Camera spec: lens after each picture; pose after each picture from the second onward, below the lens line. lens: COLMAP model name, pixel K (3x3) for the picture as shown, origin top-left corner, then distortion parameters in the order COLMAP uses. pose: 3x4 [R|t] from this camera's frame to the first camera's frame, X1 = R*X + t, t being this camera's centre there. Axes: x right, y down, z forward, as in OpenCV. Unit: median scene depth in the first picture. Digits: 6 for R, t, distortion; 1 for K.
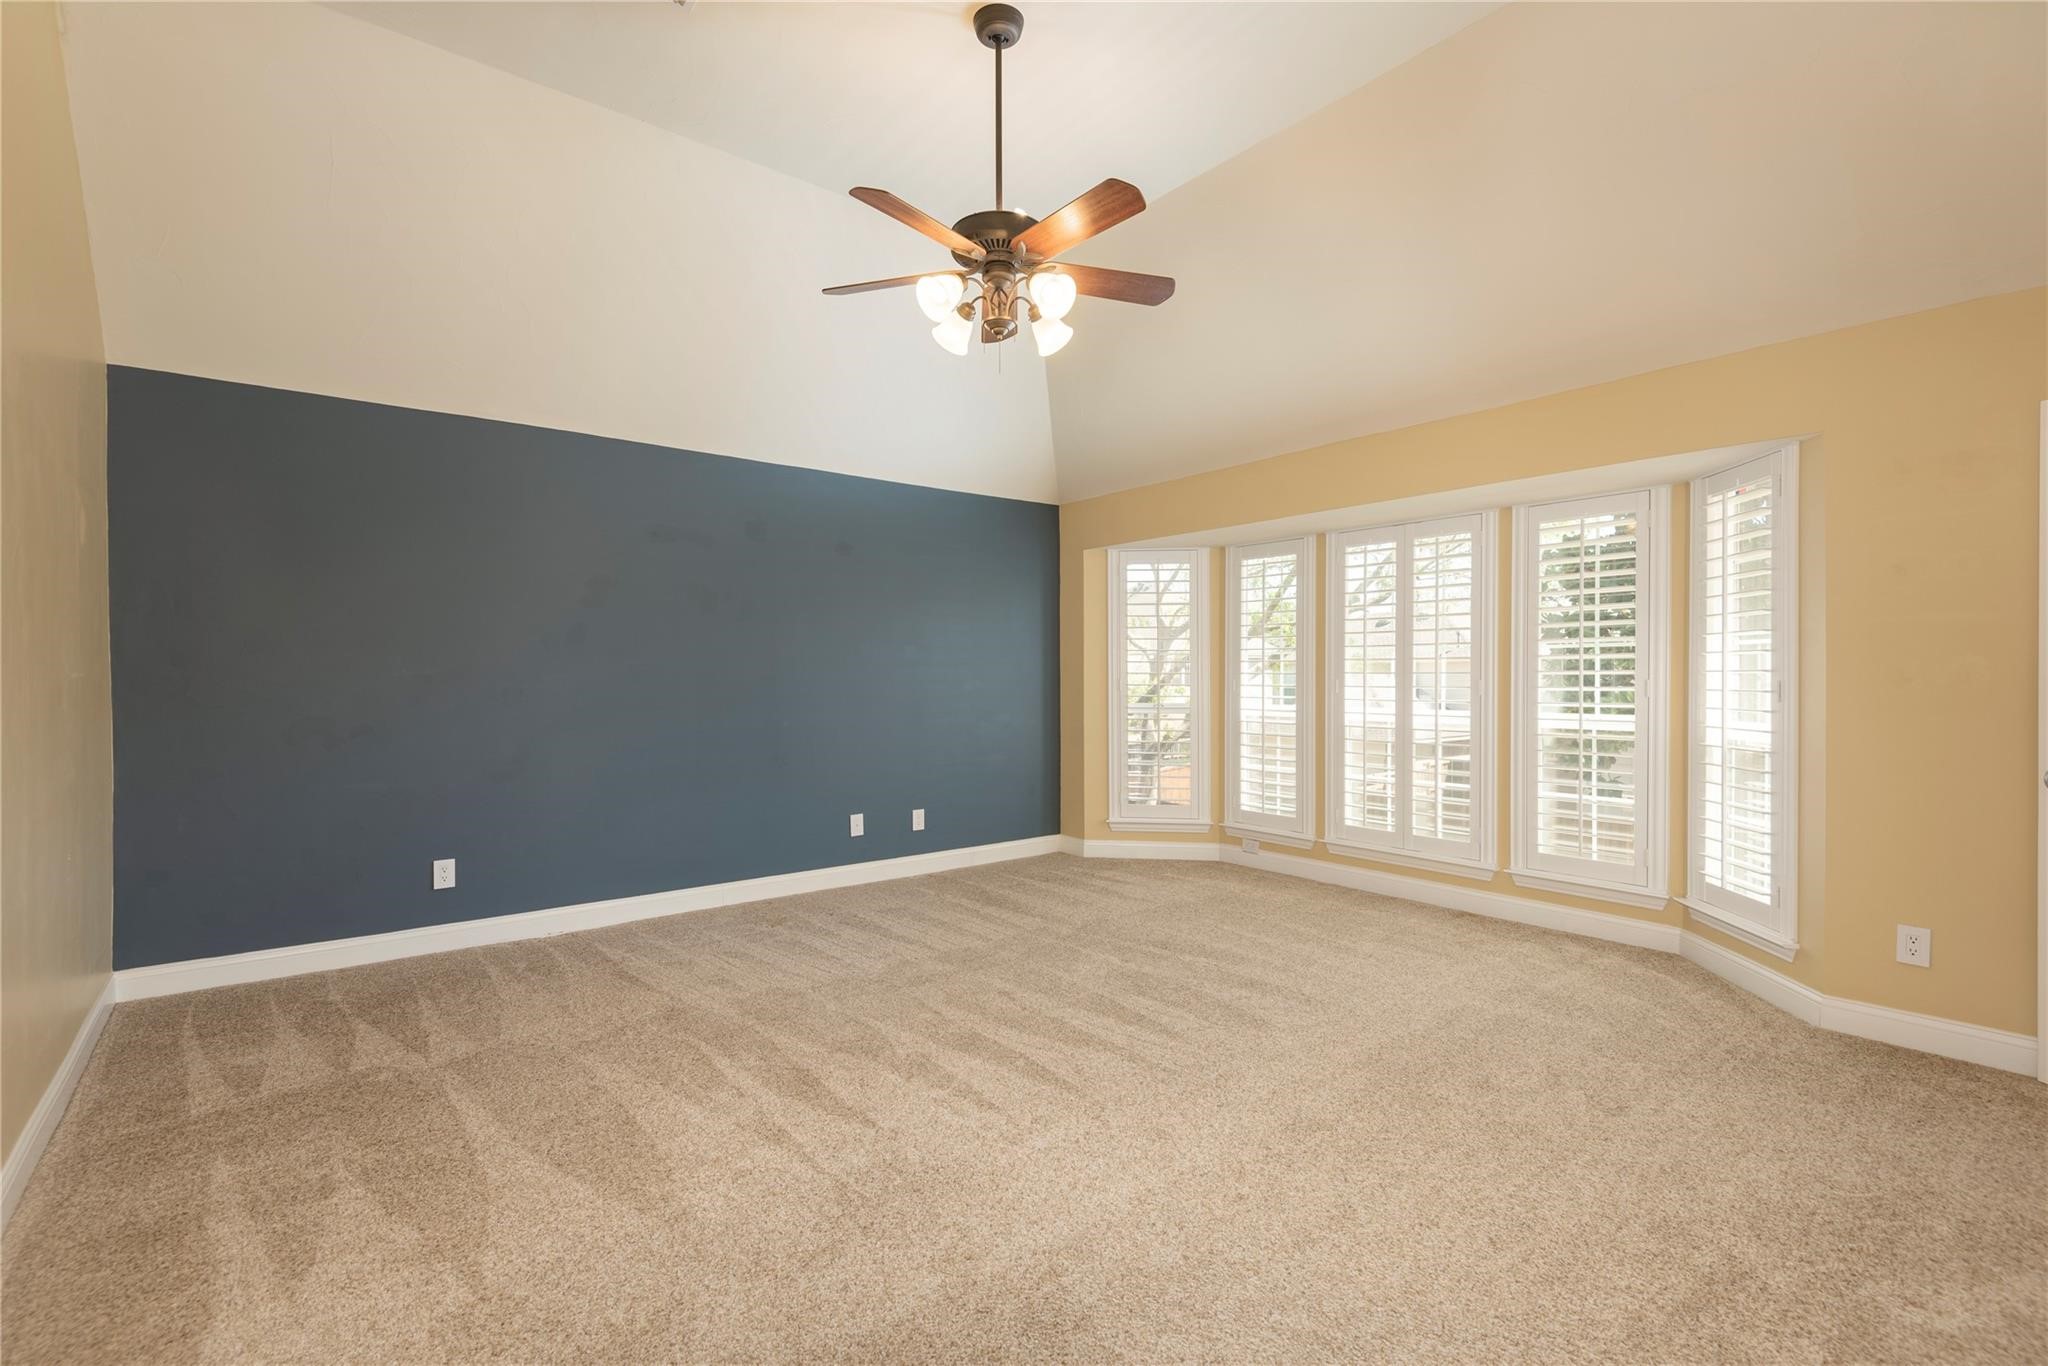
lens RADIAL K [[923.1, 0, 1010.6], [0, 923.1, 676.3], [0, 0, 1]] dist [0.030252, -0.016650]
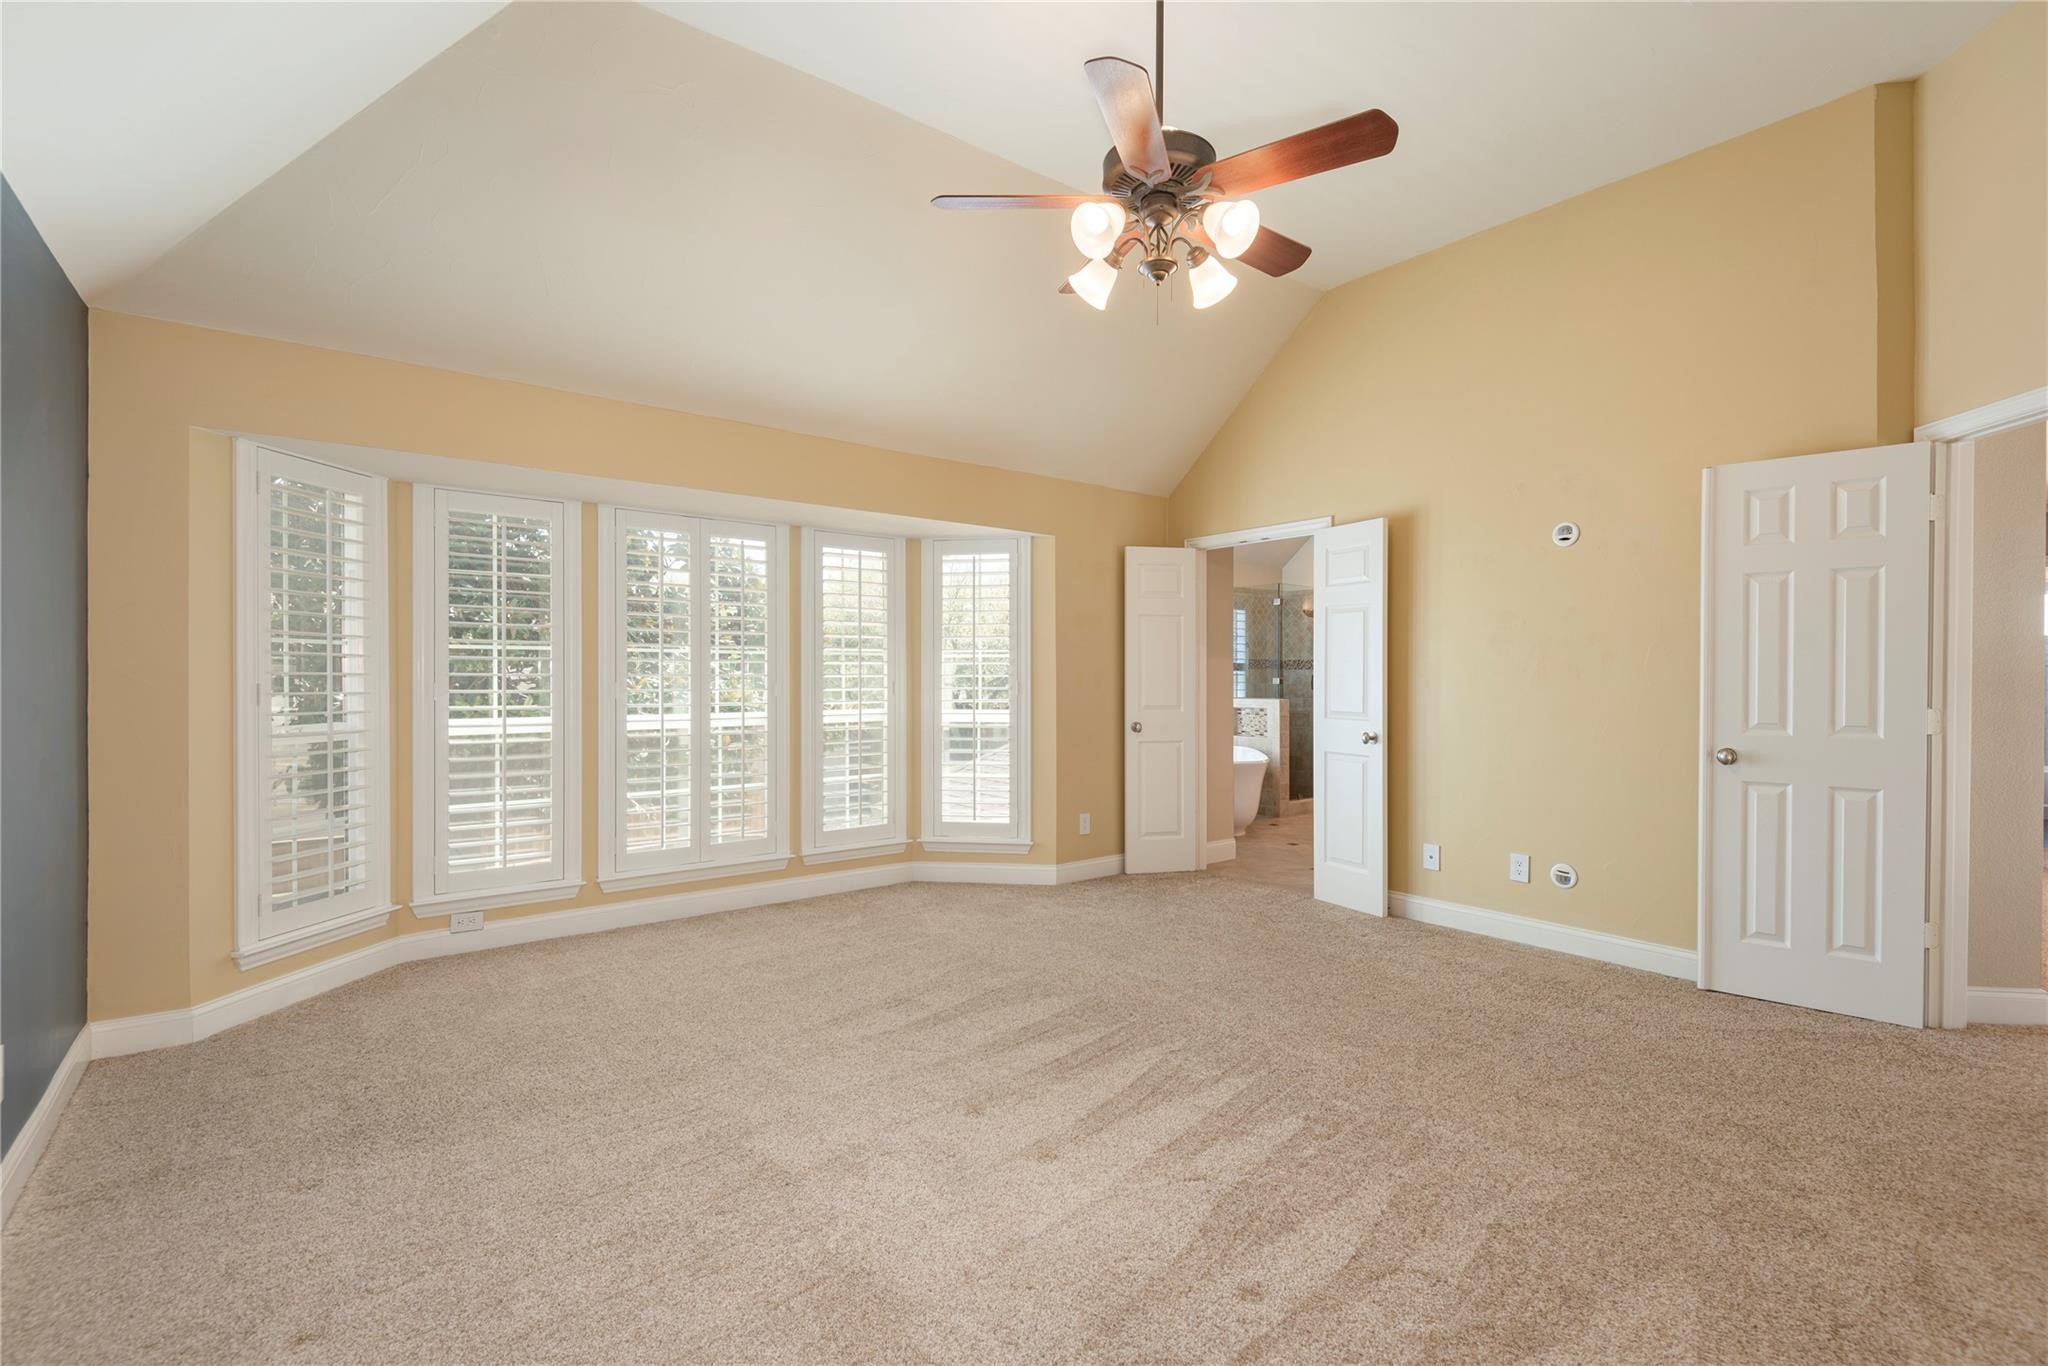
lens RADIAL K [[923.1, 0, 1008.9], [0, 923.1, 687.9], [0, 0, 1]] dist [0.030252, -0.016650]
pose [[0.017706, -0.010496, 0.999788, -0.556787], [-0.001007, 0.999944, 0.010515, -0.002130], [-0.999843, -0.001193, 0.017695, 0.731781]]
